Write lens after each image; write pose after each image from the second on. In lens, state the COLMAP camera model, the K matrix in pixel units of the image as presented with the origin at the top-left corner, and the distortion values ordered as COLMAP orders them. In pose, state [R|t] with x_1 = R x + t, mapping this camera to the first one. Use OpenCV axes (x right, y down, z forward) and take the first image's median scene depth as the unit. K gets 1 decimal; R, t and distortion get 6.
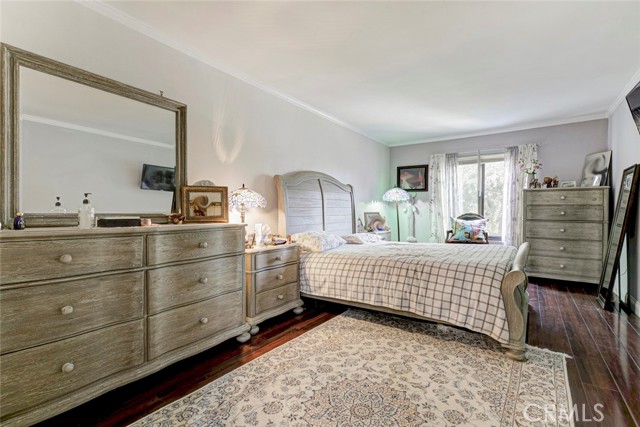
lens RADIAL K [[295.5, 0, 318.6], [0, 295.5, 215.8], [0, 0, 1]] dist [0.000435, 0.000370]
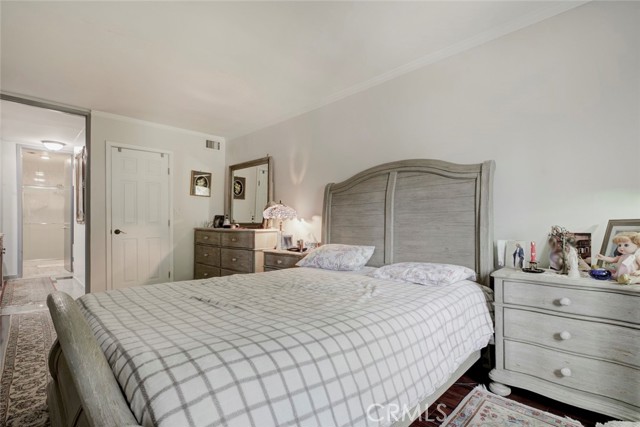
lens RADIAL K [[303.0, 0, 321.0], [0, 303.0, 218.4], [0, 0, 1]] dist [-0.003164, 0.000068]
pose [[-0.163635, -0.007499, -0.986492, 0.709821], [-0.006779, 0.999956, -0.006477, -0.014526], [0.986498, 0.005628, -0.163679, 0.955418]]
